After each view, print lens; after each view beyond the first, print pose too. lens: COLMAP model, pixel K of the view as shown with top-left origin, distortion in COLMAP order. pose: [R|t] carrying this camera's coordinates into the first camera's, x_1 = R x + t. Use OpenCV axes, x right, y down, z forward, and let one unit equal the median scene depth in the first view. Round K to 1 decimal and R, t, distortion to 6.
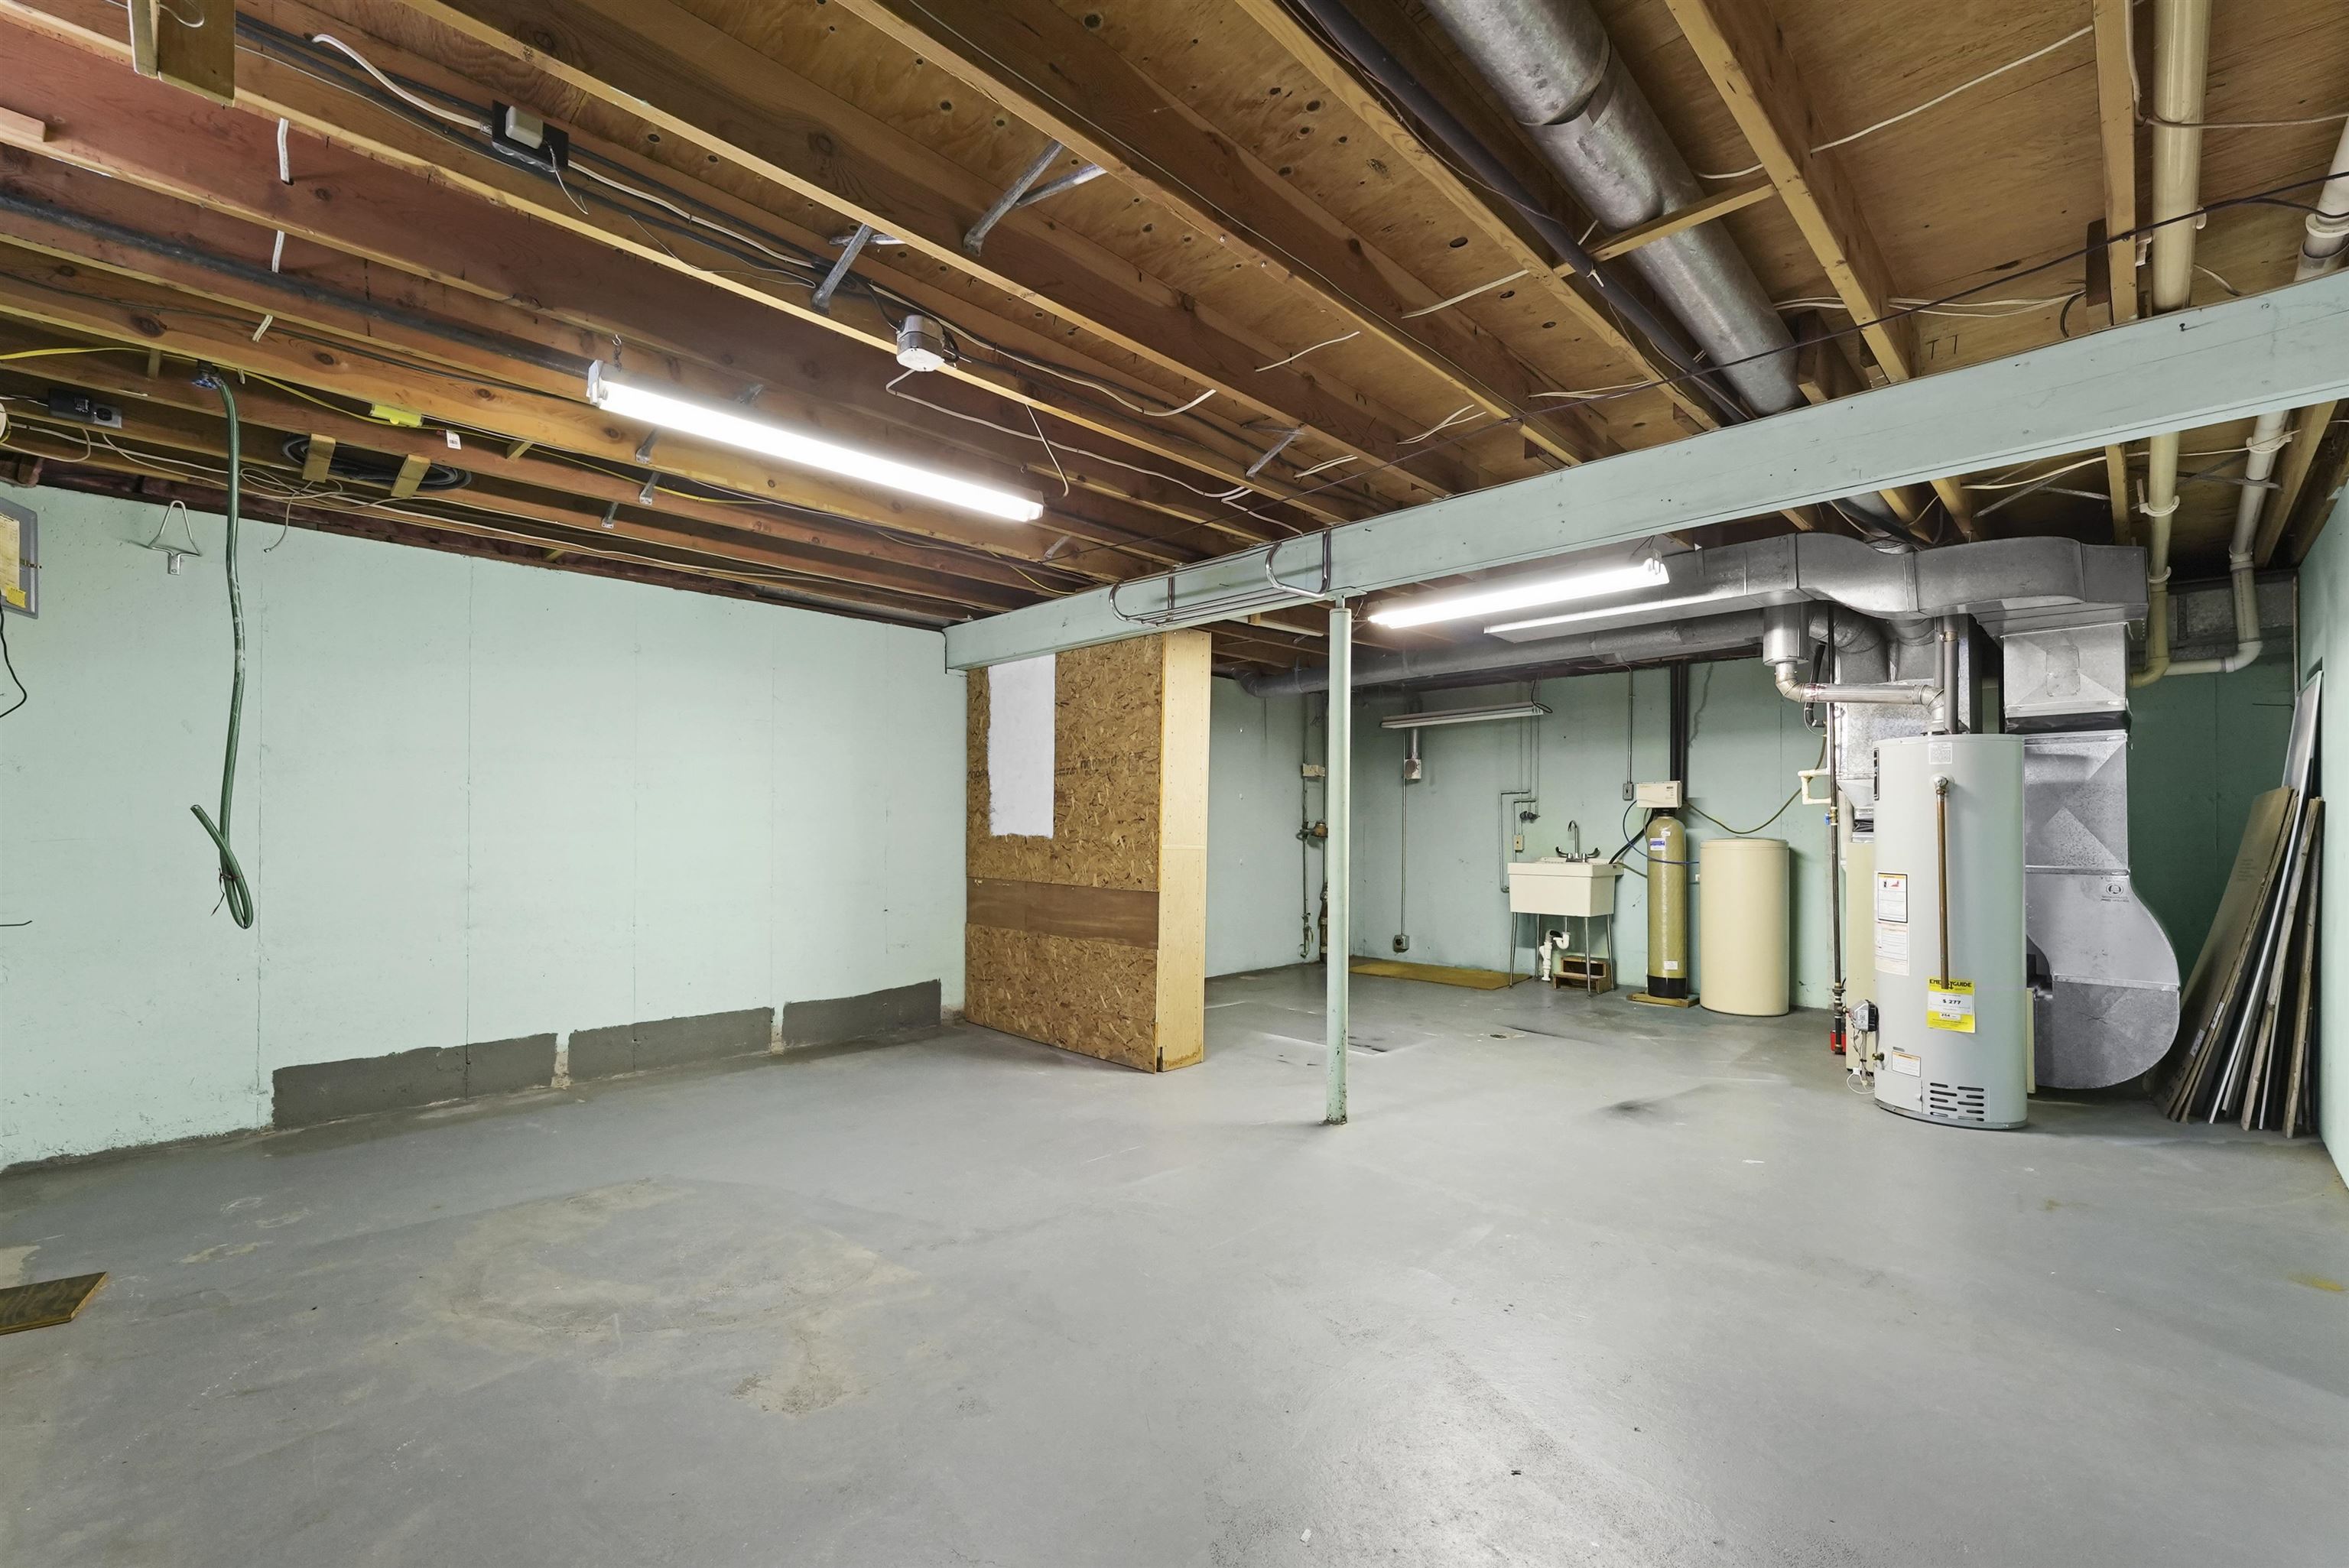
lens RADIAL K [[956.5, 0, 1169.3], [0, 956.5, 802.4], [0, 0, 1]] dist [-0.002756, -0.000301]
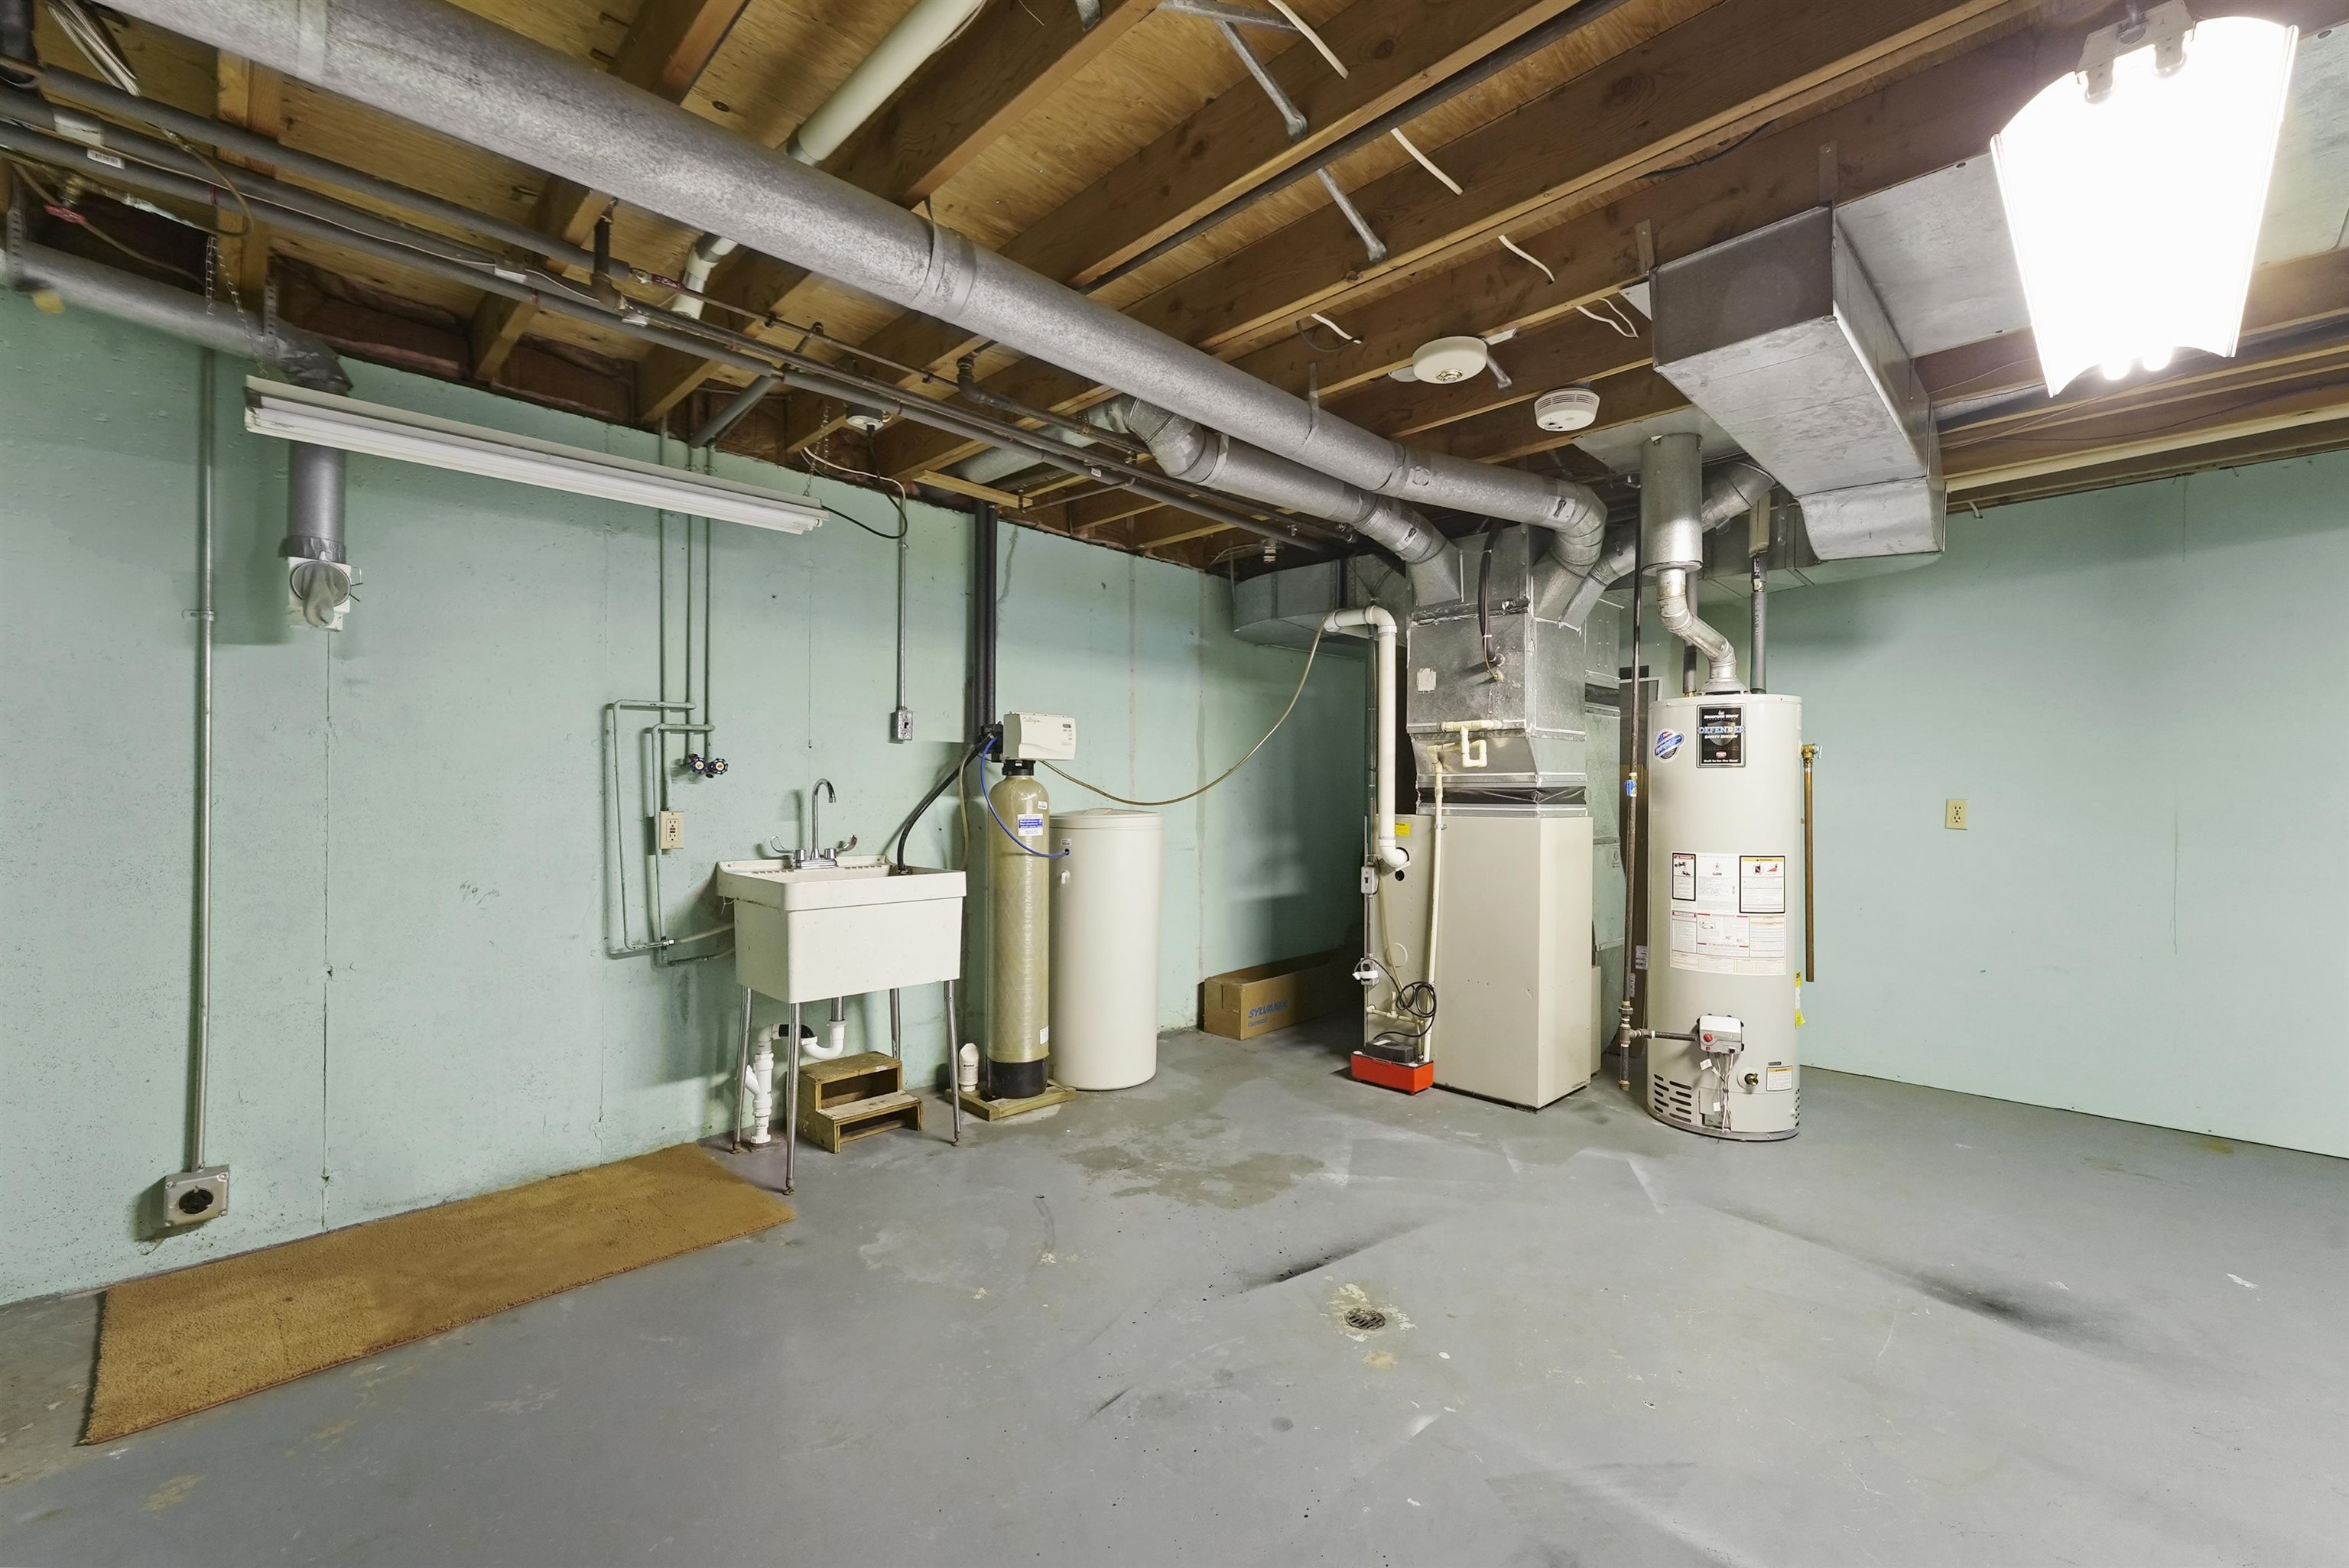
lens RADIAL K [[956.5, 0, 1169.1], [0, 956.5, 790.6], [0, 0, 1]] dist [-0.002756, -0.000301]
pose [[0.000779, 0.005231, 0.999986, -0.049294], [-0.035375, 0.999361, -0.005201, 0.025294], [-0.999374, -0.035371, 0.000964, 0.952997]]
